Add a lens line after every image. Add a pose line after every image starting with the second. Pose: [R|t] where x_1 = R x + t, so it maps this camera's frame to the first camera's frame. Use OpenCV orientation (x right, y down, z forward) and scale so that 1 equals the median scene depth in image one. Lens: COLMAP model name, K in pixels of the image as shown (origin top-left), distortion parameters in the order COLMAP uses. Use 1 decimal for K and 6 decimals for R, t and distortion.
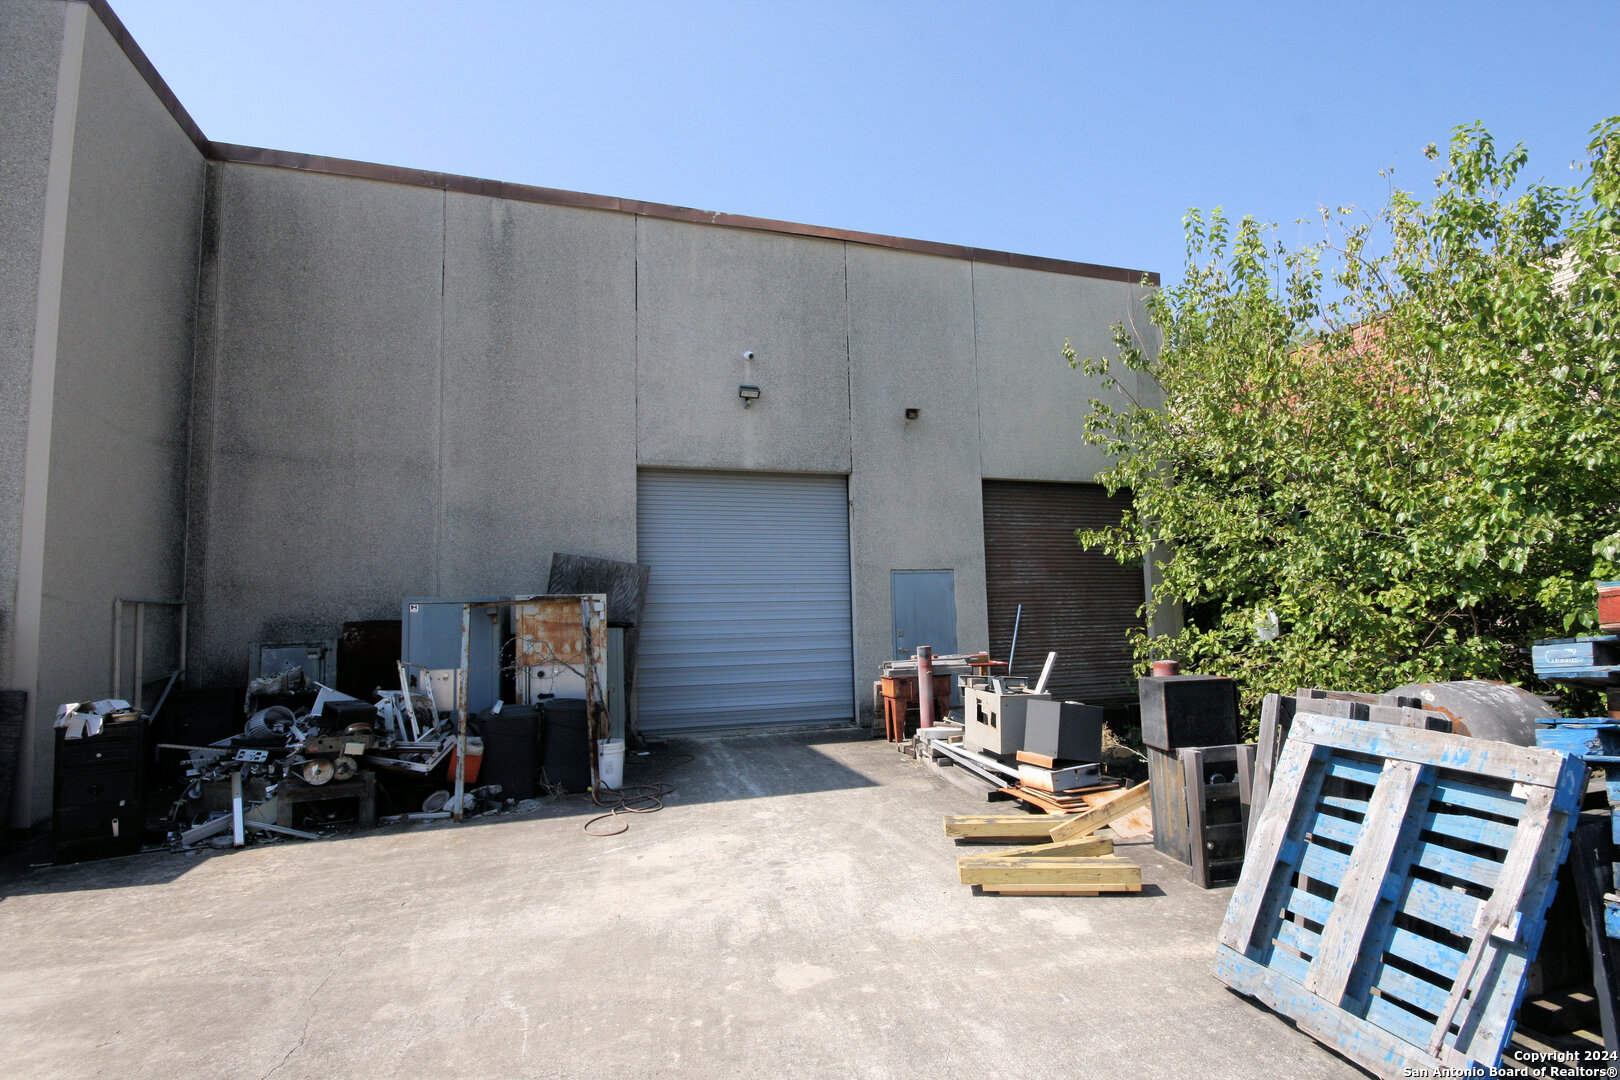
lens RADIAL K [[751.7, 0, 822.9], [0, 751.7, 555.5], [0, 0, 1]] dist [-0.000887, -0.000294]
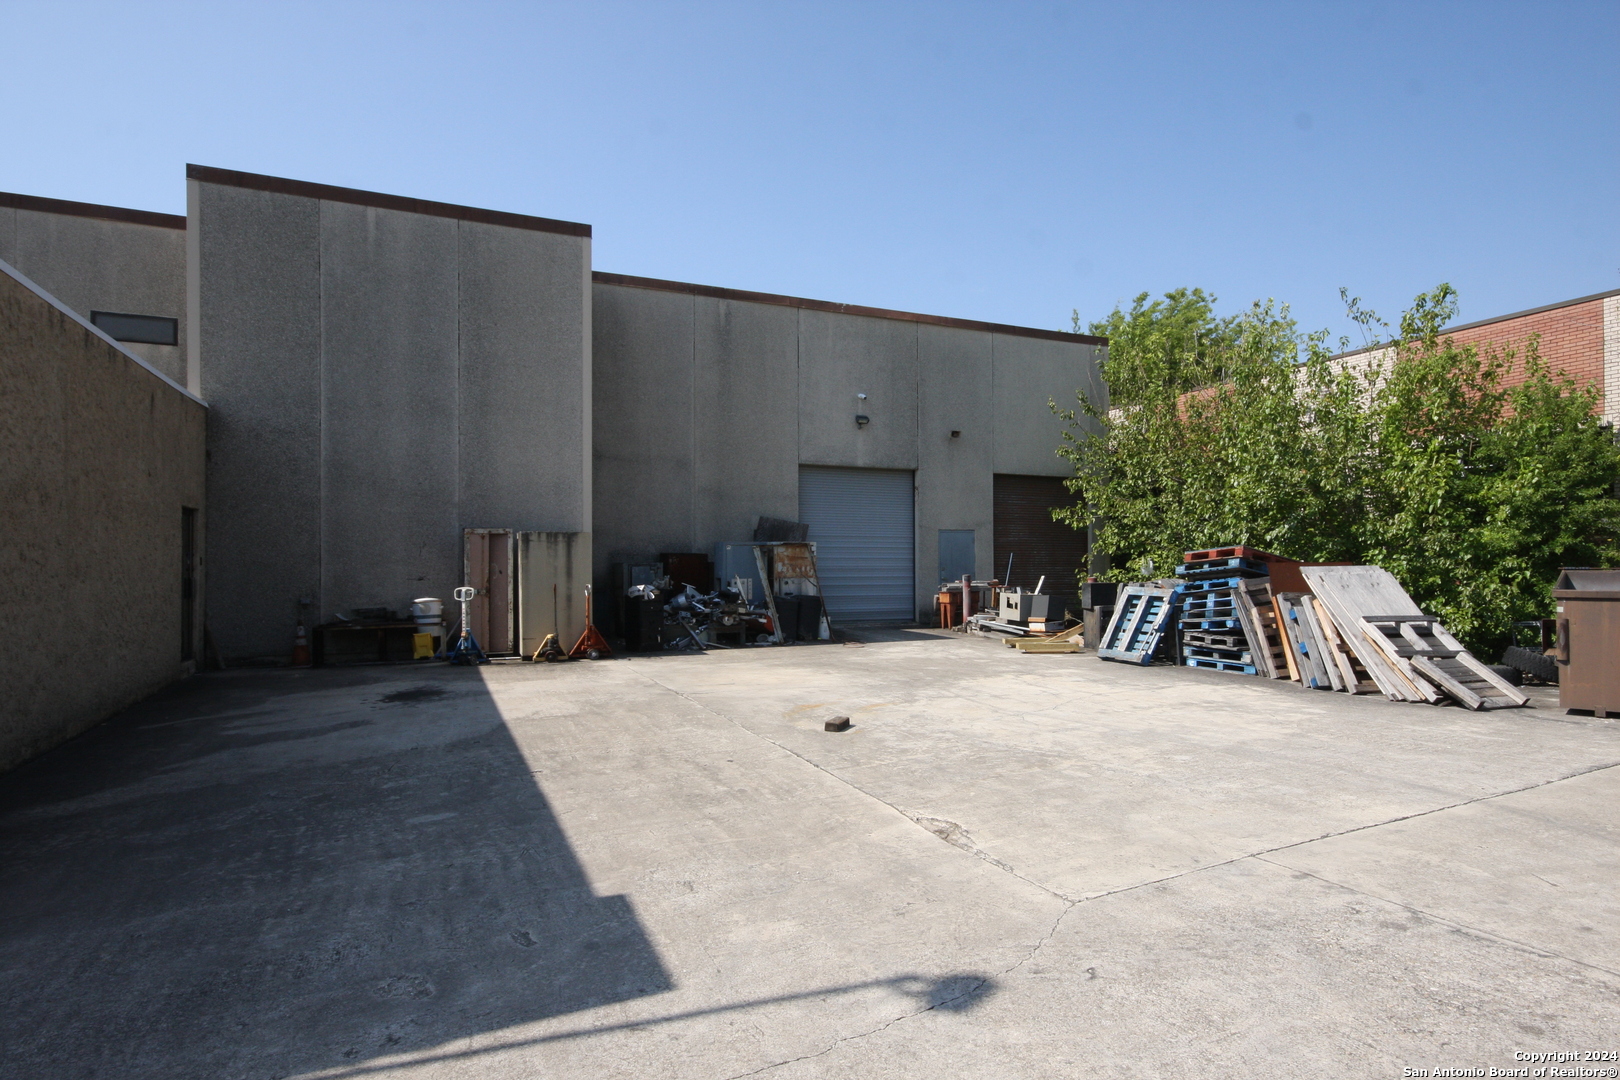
lens RADIAL K [[910.6, 0, 819.8], [0, 910.6, 548.5], [0, 0, 1]] dist [0.000421, 0.000071]
pose [[0.993181, 0.026120, 0.113622, -0.435614], [-0.033673, 0.997312, 0.065070, -0.067069], [-0.111617, -0.068452, 0.991391, -1.043876]]
